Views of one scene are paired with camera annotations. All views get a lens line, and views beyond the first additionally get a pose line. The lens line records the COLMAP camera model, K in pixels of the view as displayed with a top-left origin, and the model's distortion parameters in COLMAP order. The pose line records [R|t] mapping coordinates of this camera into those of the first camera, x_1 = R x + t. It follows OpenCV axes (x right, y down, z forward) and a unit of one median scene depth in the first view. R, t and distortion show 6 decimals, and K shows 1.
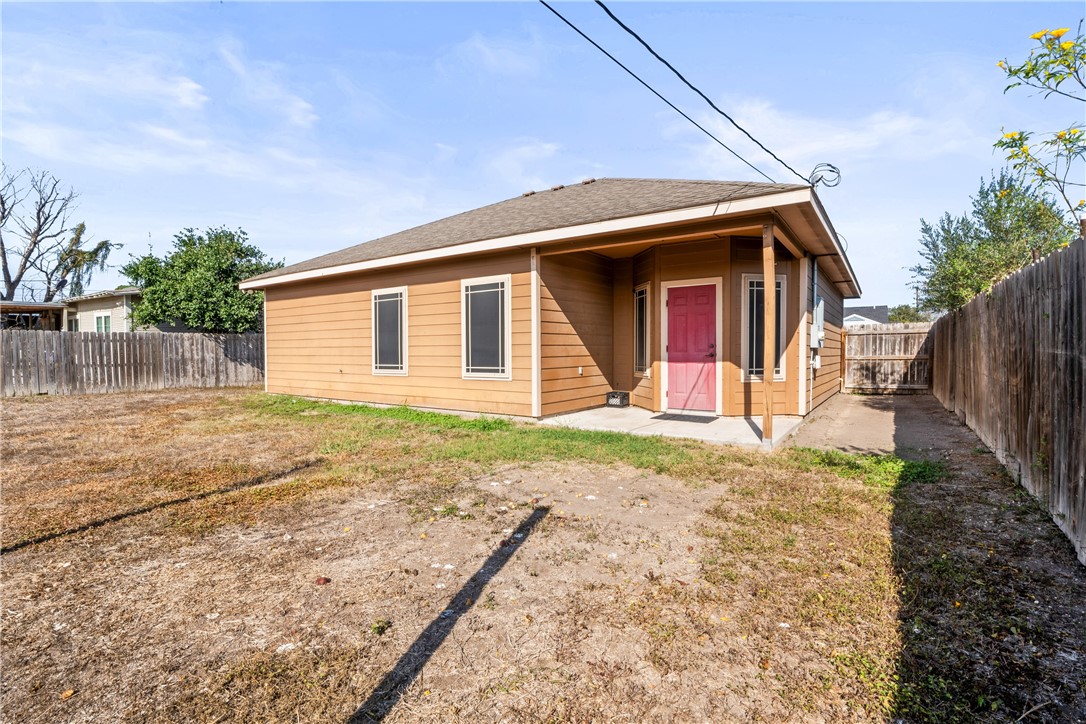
lens RADIAL K [[500.1, 0, 541.7], [0, 500.1, 363.4], [0, 0, 1]] dist [-0.025961, -0.000069]
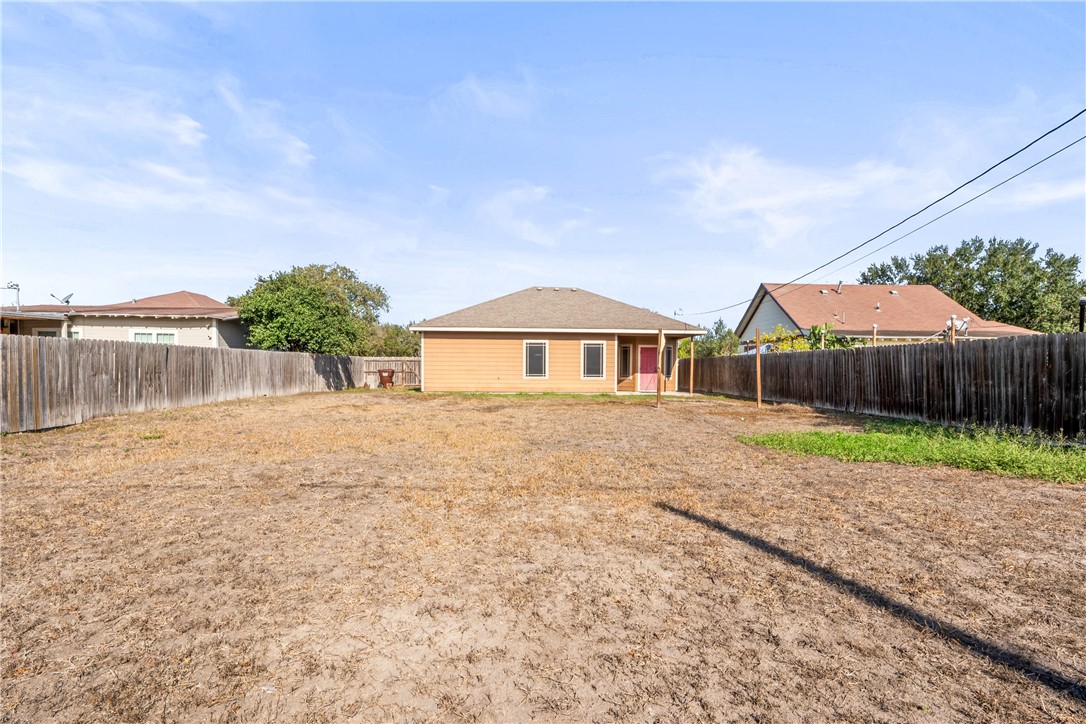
lens RADIAL K [[500.1, 0, 544.4], [0, 500.1, 364.9], [0, 0, 1]] dist [-0.025961, -0.000069]
pose [[0.814252, 0.013566, 0.580353, -1.502171], [0.002542, 0.999634, -0.026933, 0.019393], [-0.580506, 0.023406, 0.813920, -0.811147]]
